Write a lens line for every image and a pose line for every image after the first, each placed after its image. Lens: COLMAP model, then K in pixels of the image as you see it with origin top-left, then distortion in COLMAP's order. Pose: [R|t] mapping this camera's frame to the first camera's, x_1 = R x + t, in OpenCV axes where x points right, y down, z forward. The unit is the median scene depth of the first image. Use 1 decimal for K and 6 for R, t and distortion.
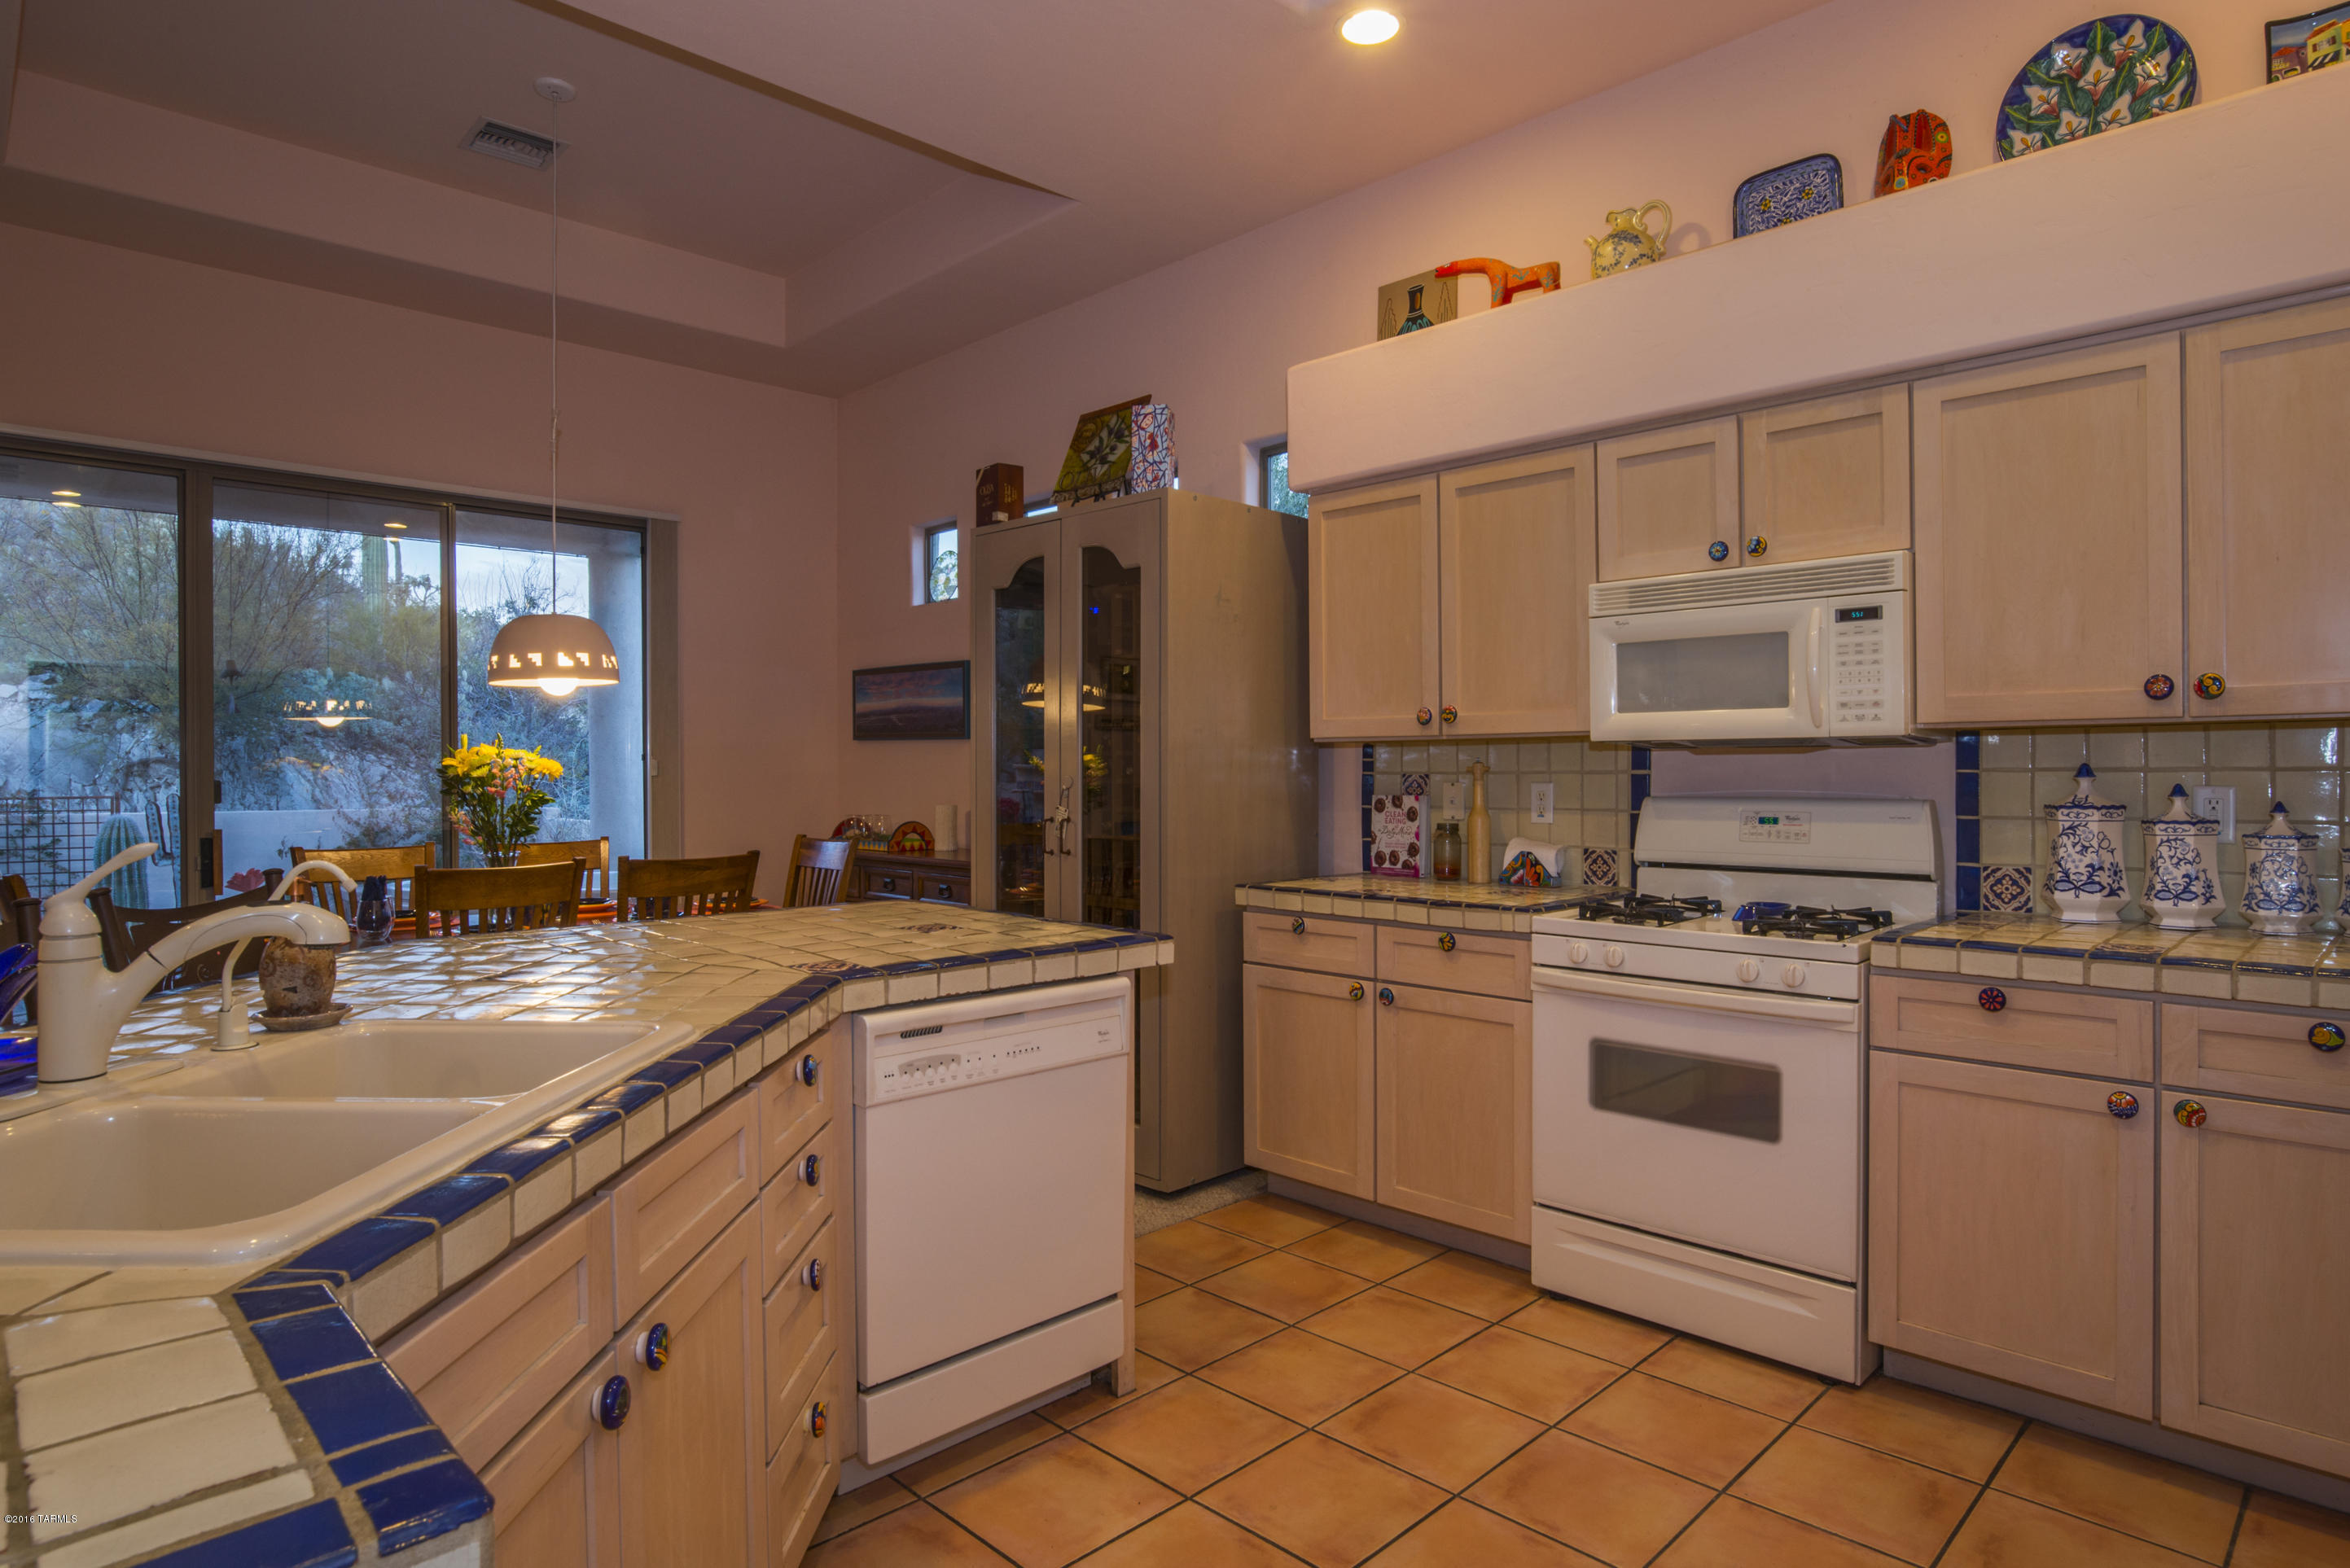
lens RADIAL K [[1266.6, 0, 1183.2], [0, 1266.6, 735.7], [0, 0, 1]] dist [-0.019565, 0.002250]
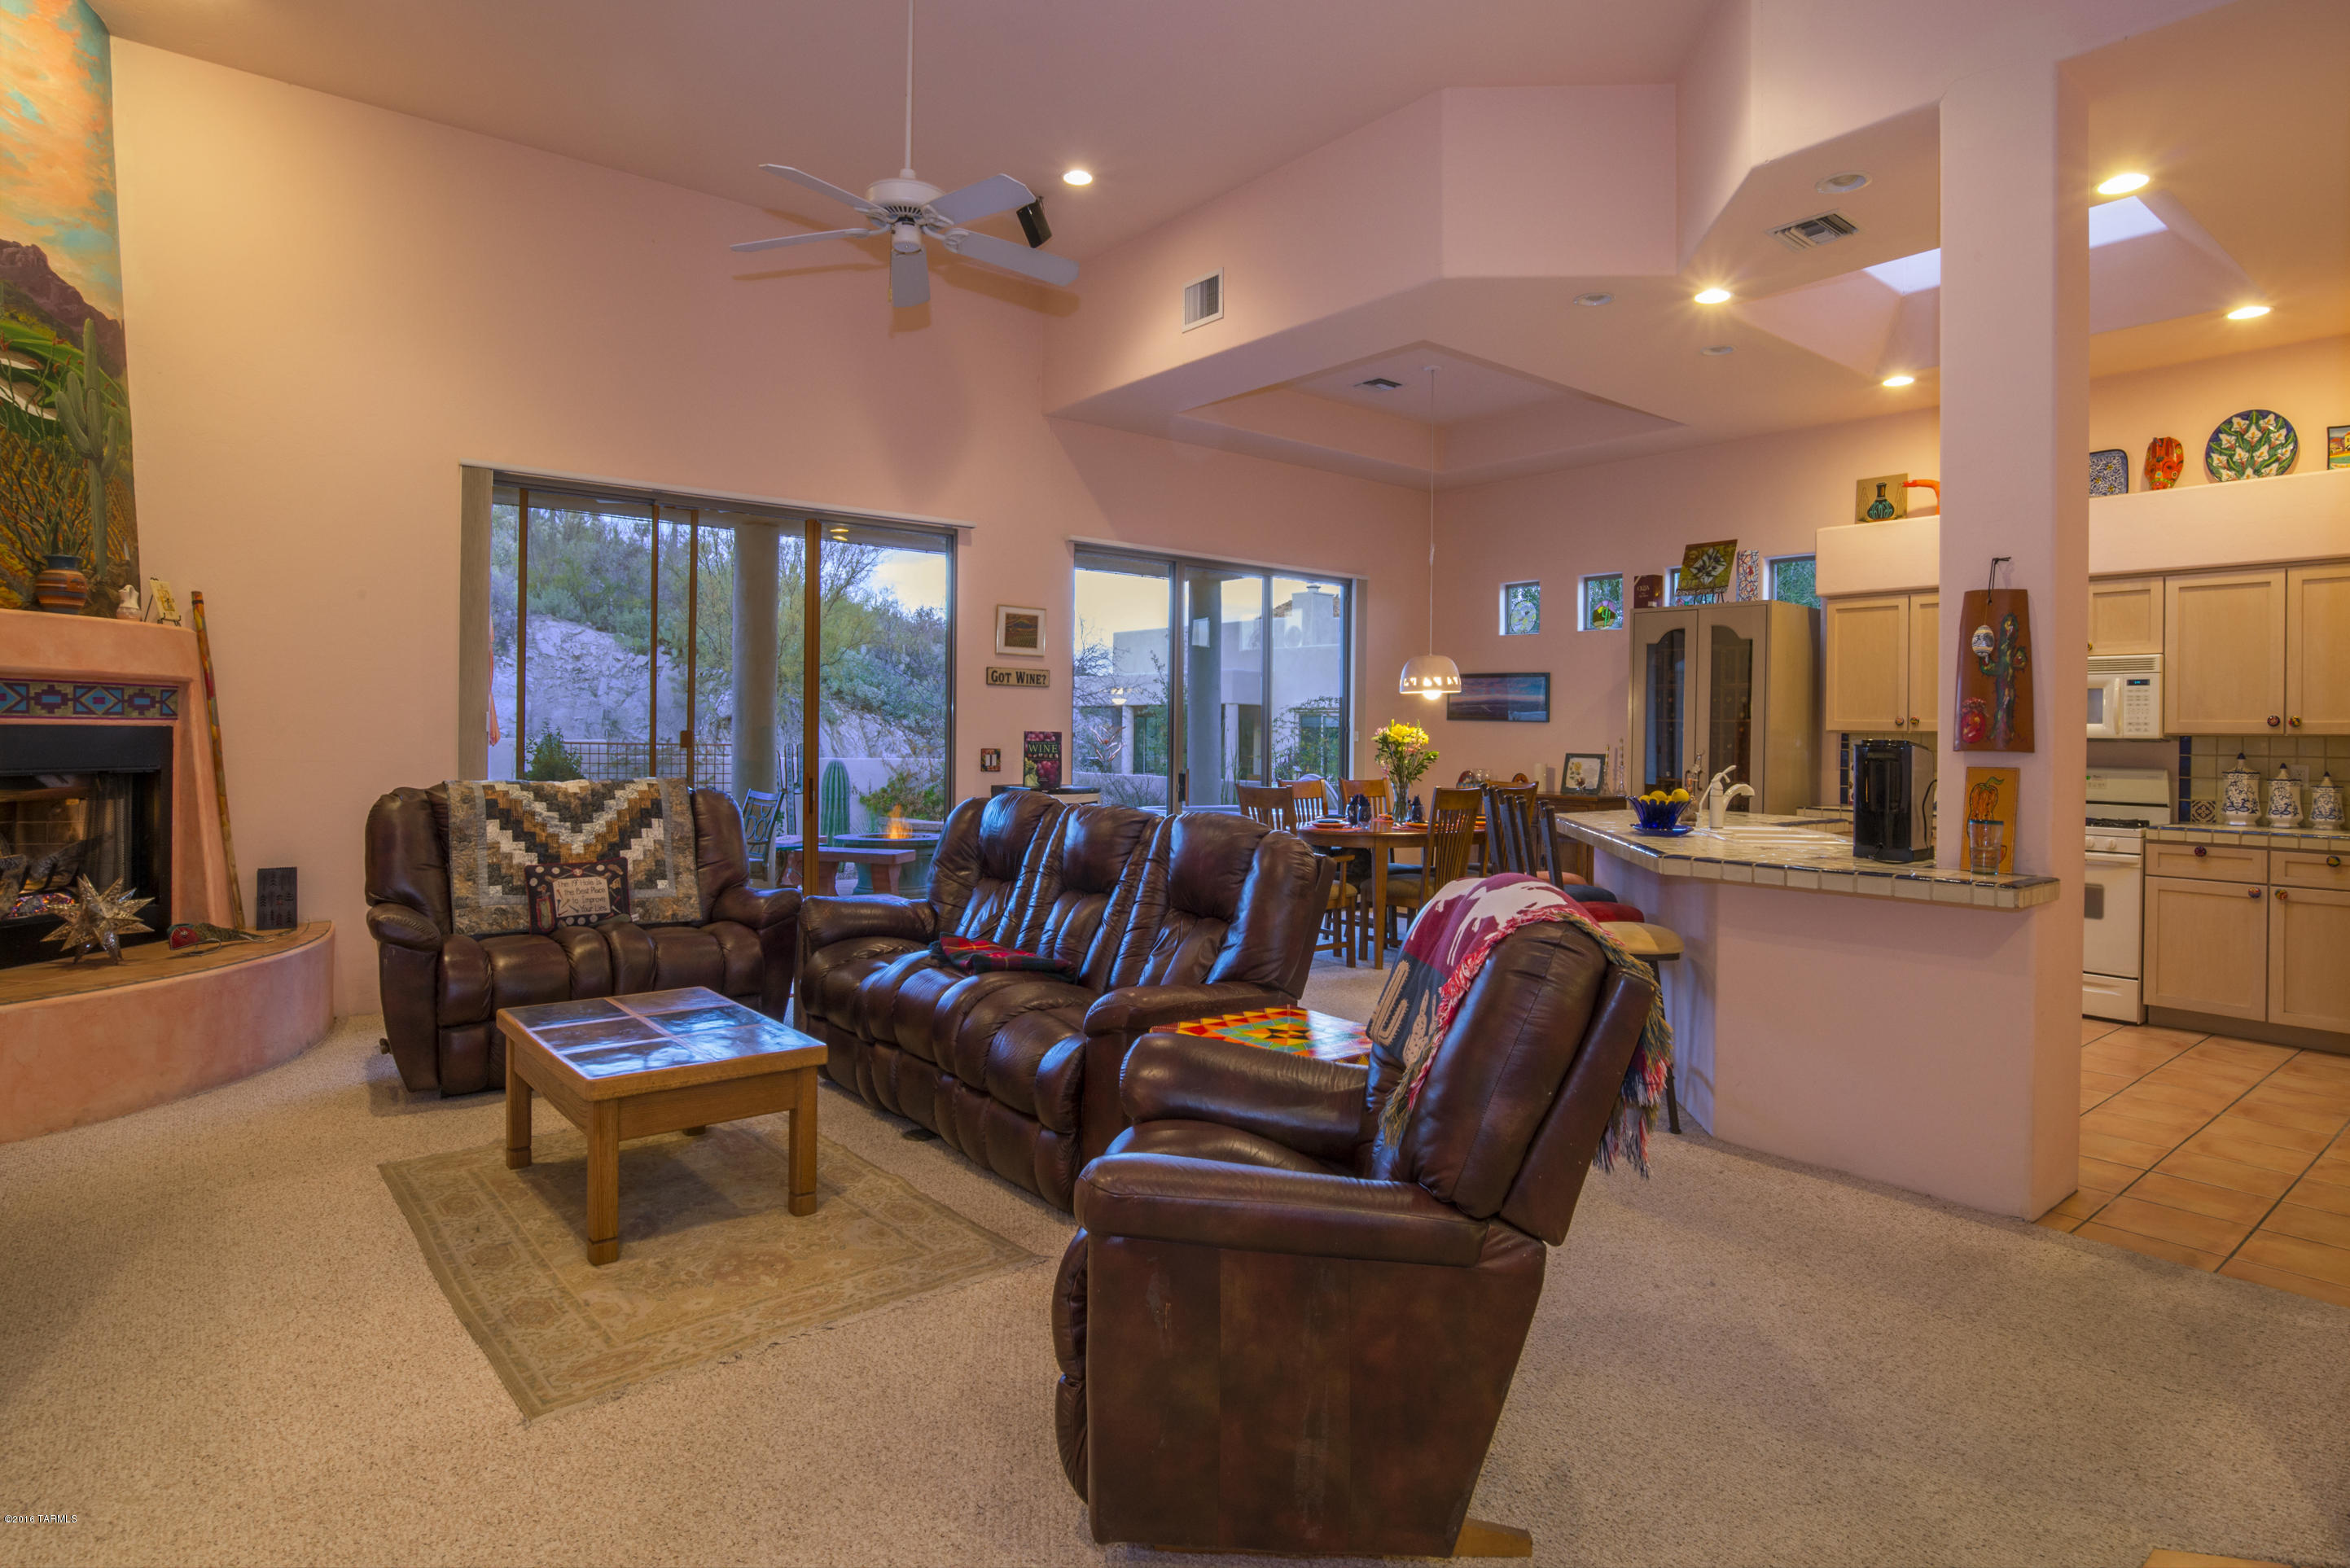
lens RADIAL K [[1246.9, 0, 1341.4], [0, 1246.9, 694.1], [0, 0, 1]] dist [-0.021776, 0.003094]
pose [[0.999743, 0.020810, -0.008996, -0.837965], [-0.020871, 0.999759, -0.006748, -0.033202], [0.008854, 0.006934, 0.999937, -1.172635]]
